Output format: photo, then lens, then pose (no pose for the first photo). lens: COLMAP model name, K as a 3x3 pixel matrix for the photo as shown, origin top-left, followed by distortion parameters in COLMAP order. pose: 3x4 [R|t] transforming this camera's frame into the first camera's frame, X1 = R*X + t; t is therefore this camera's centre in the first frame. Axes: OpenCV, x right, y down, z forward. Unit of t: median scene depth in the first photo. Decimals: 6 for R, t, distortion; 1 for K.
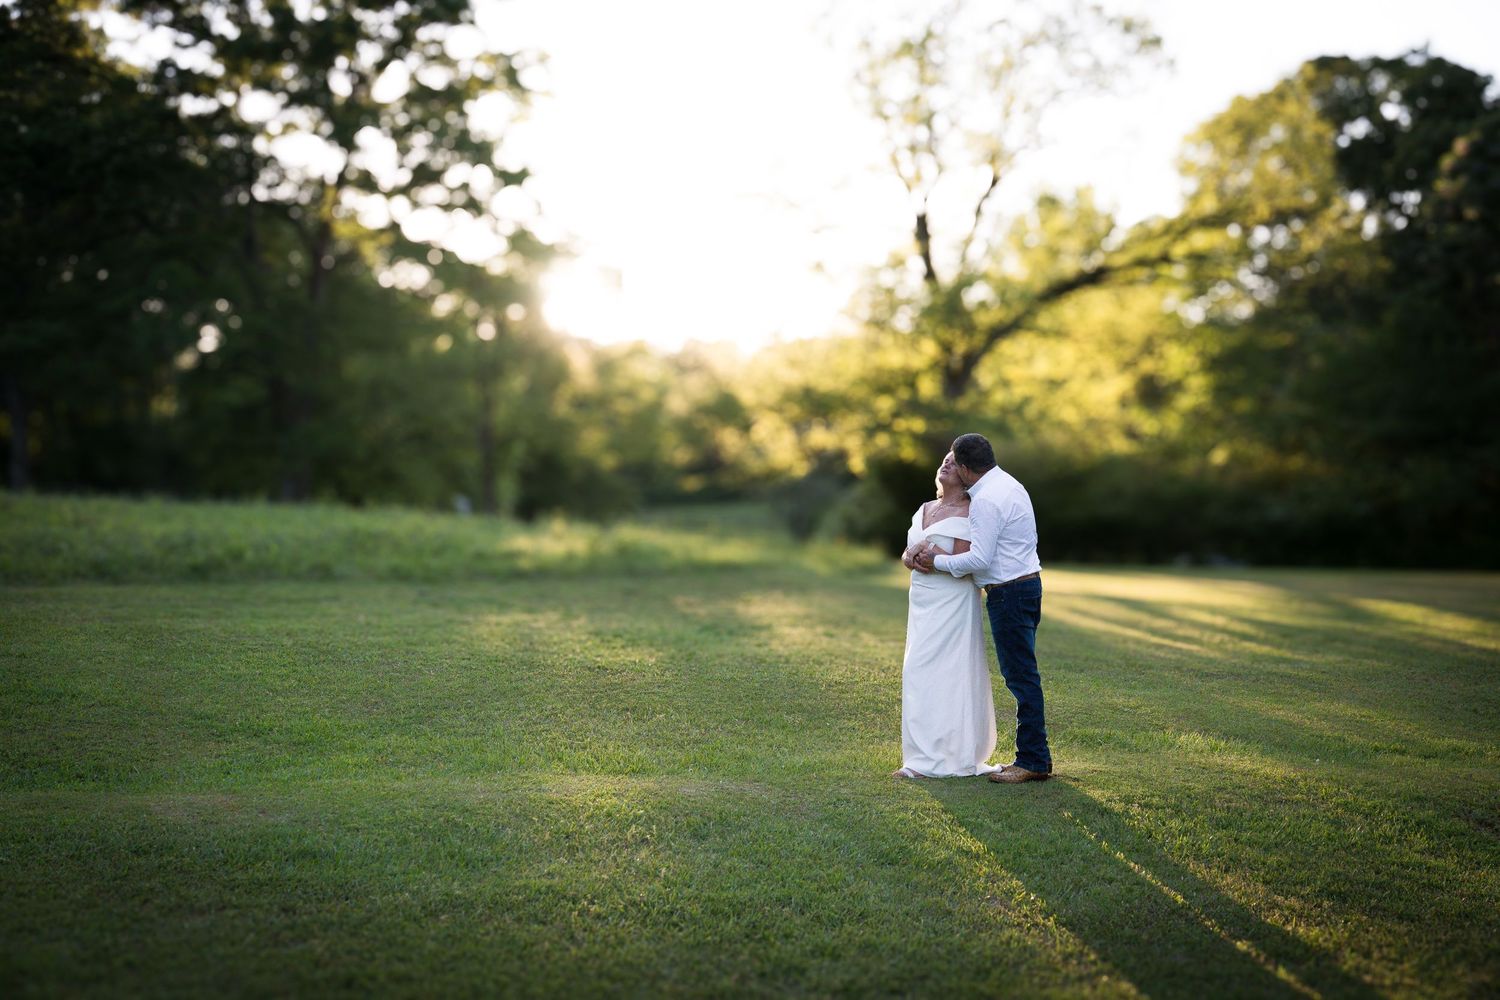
lens RADIAL K [[1567.9, 0, 750.0], [0, 1567.9, 500.0], [0, 0, 1]] dist [-0.005073, 0.003213]
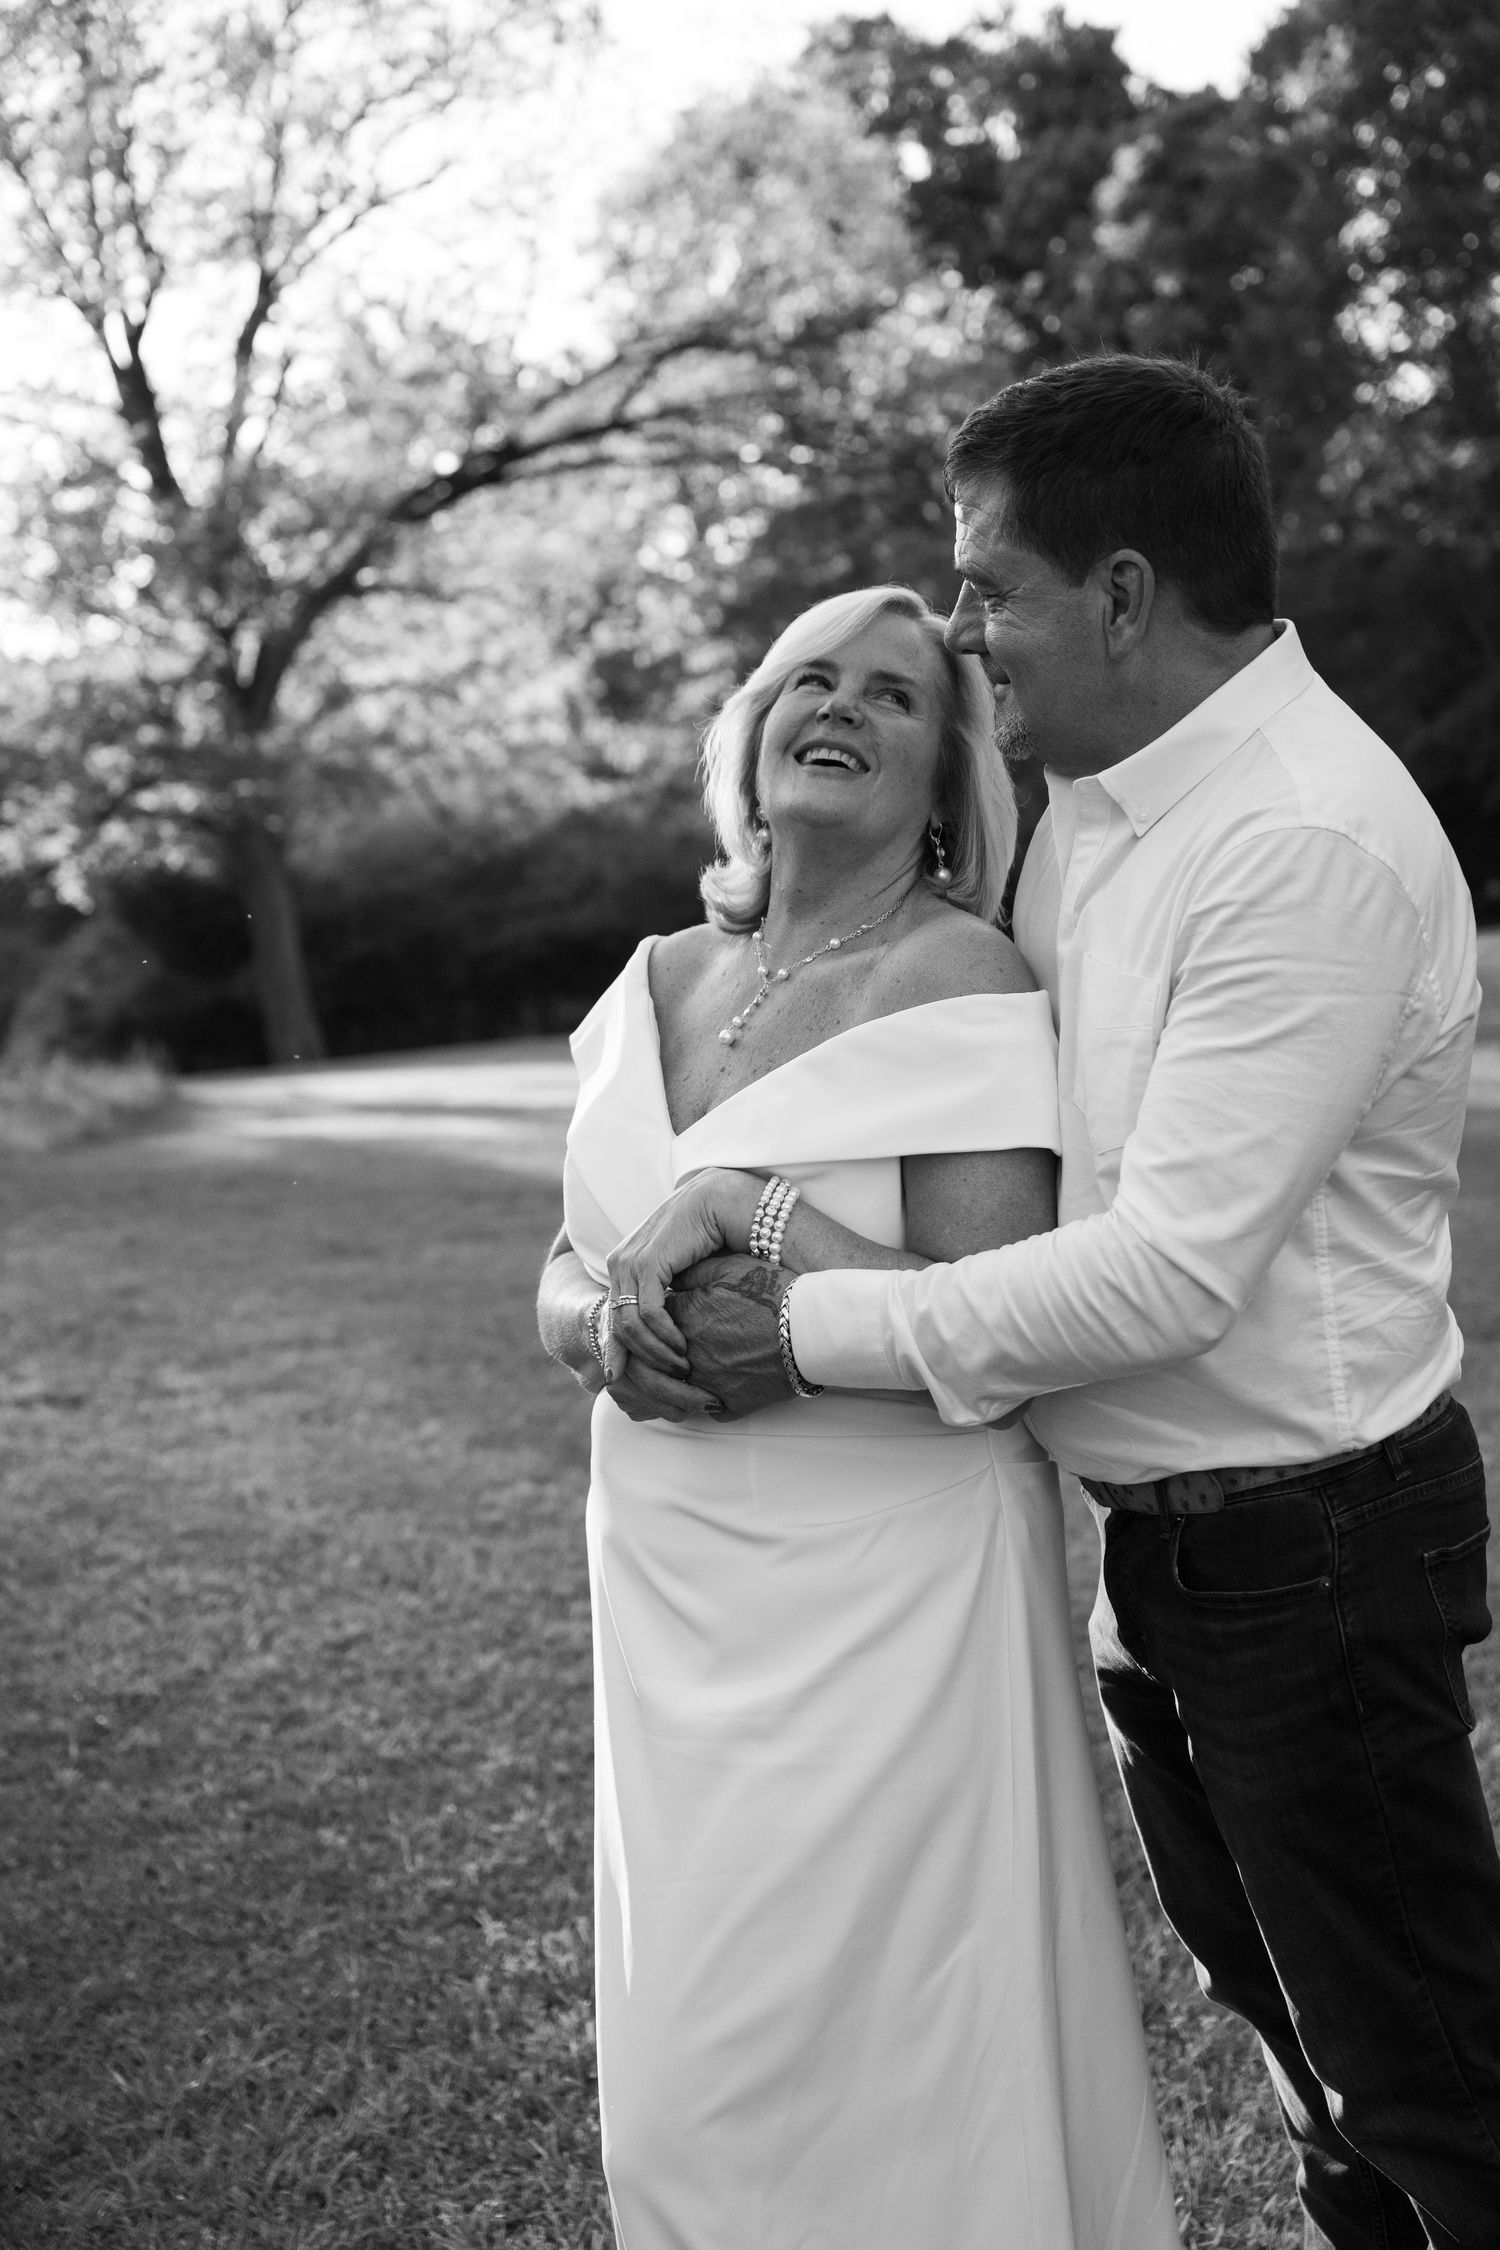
lens RADIAL K [[2642.6, 0, 750.0], [0, 2642.6, 1125.0], [0, 0, 1]] dist [-0.004265, 0.000987]
pose [[0.942346, -0.148745, 0.299766, 0.009704], [0.126566, 0.987663, 0.092207, 0.000095], [-0.309783, -0.048950, 0.949546, 0.150597]]
